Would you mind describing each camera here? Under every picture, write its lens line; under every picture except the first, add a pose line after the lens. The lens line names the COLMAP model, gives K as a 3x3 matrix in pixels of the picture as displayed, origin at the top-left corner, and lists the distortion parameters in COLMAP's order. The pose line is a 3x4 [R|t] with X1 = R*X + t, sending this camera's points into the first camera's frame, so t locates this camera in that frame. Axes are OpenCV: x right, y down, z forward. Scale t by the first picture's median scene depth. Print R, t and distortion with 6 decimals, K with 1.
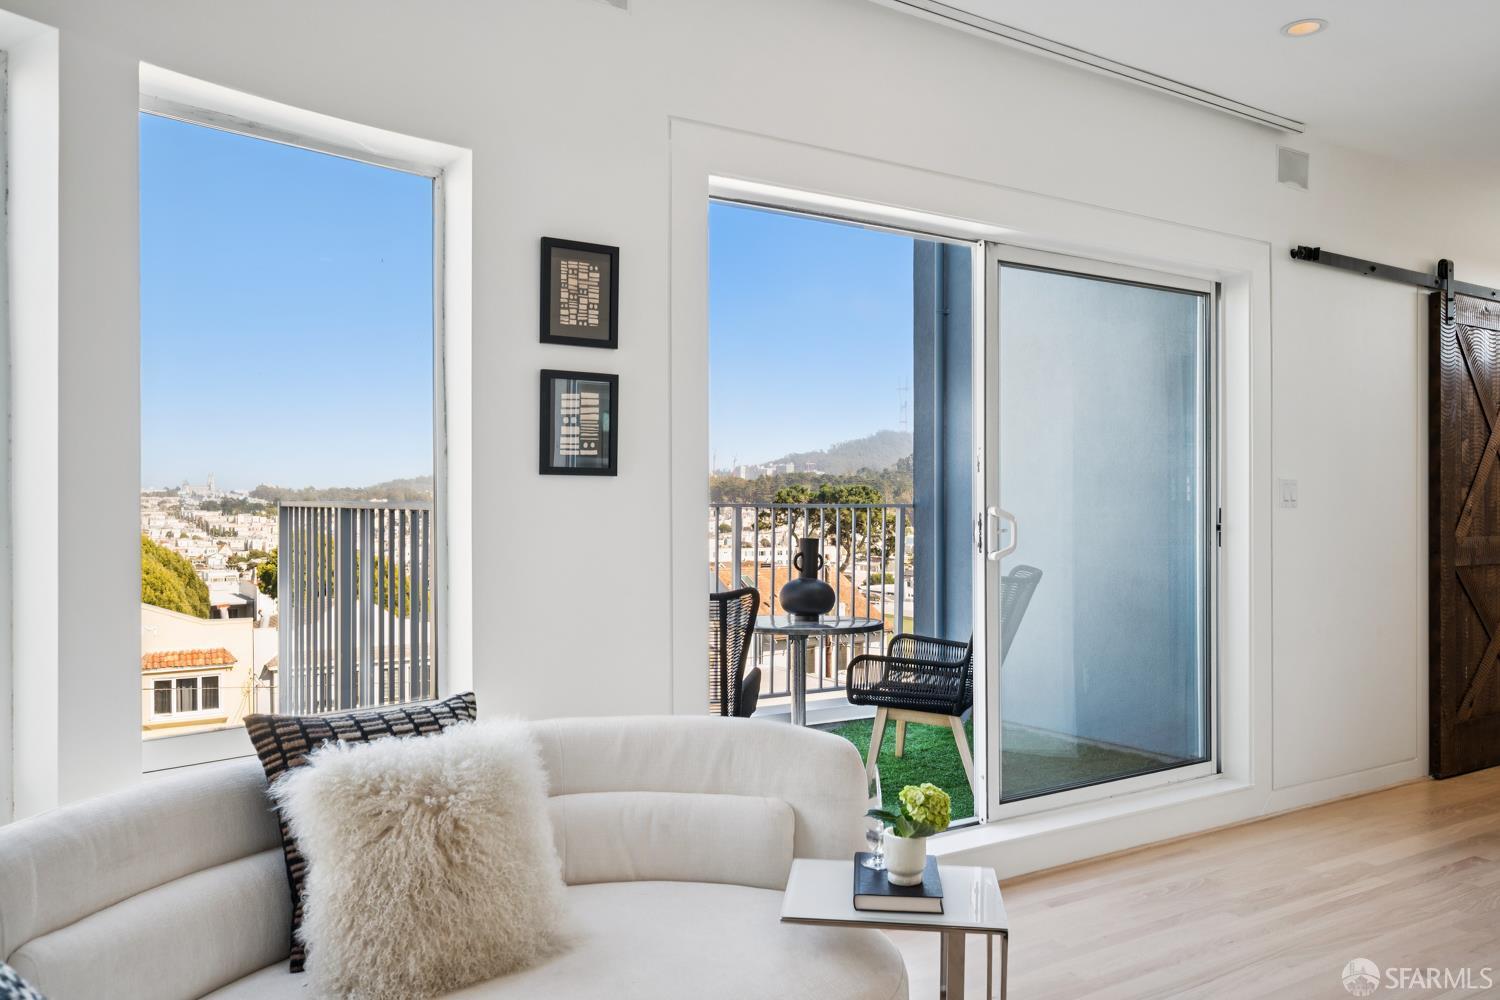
lens RADIAL K [[1099.0, 0, 687.3], [0, 1099.0, 524.3], [0, 0, 1]] dist [-0.016110, -0.006050]
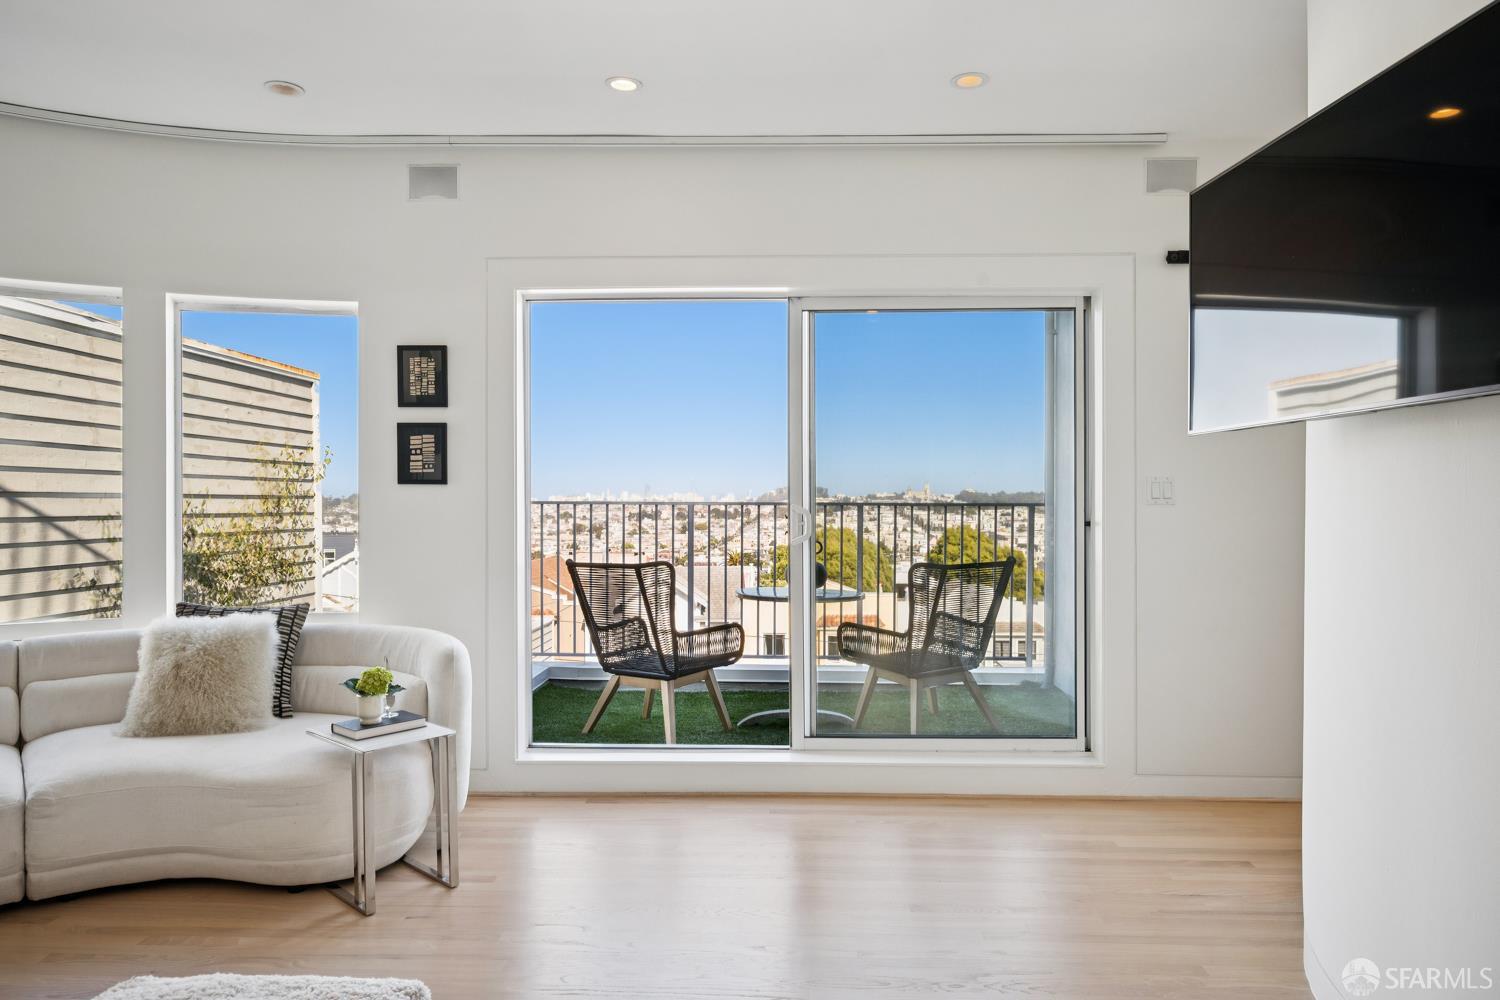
lens RADIAL K [[951.2, 0, 751.1], [0, 951.2, 514.6], [0, 0, 1]] dist [-0.001064, -0.002211]
pose [[0.841948, 0.008337, -0.539495, 0.915578], [-0.010534, 0.999944, -0.000987, -0.001627], [0.539456, 0.006514, 0.841988, 0.039278]]
